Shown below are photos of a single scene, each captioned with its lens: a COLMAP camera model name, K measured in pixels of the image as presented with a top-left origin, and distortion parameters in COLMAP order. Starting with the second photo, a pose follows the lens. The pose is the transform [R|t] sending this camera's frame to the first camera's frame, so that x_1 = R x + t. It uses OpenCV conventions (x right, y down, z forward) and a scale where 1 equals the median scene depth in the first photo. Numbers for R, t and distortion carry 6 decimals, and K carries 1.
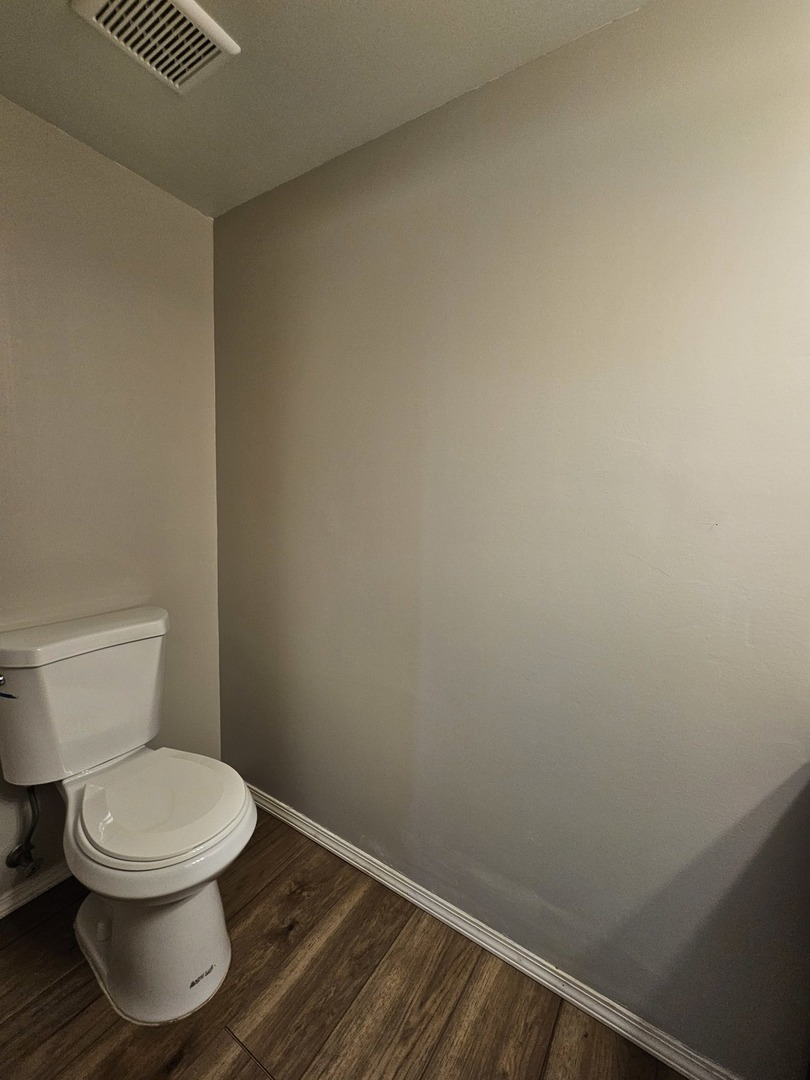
lens RADIAL K [[446.7, 0, 405.2], [0, 446.7, 537.2], [0, 0, 1]] dist [-0.006759, 0.000845]
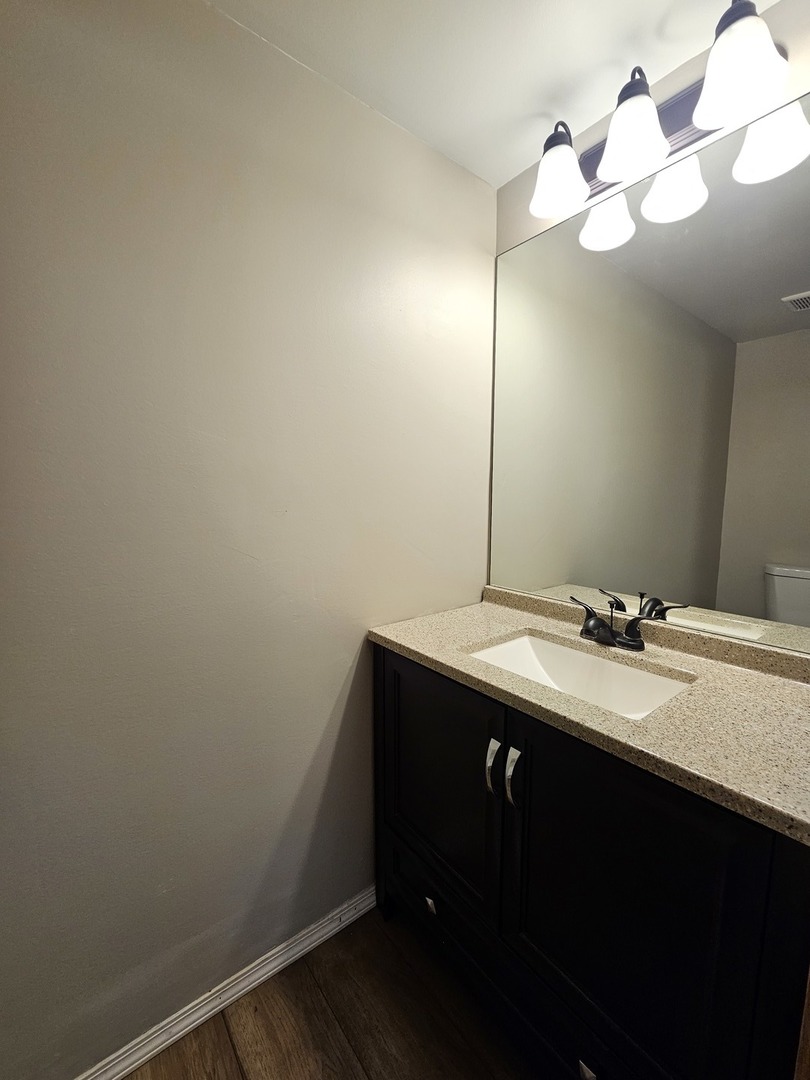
lens RADIAL K [[446.7, 0, 405.2], [0, 446.7, 537.2], [0, 0, 1]] dist [-0.006759, 0.000845]
pose [[0.320810, -0.129588, 0.938236, -0.325521], [0.129694, 0.987275, 0.092016, -0.032286], [-0.938222, 0.092164, 0.333535, 0.216730]]
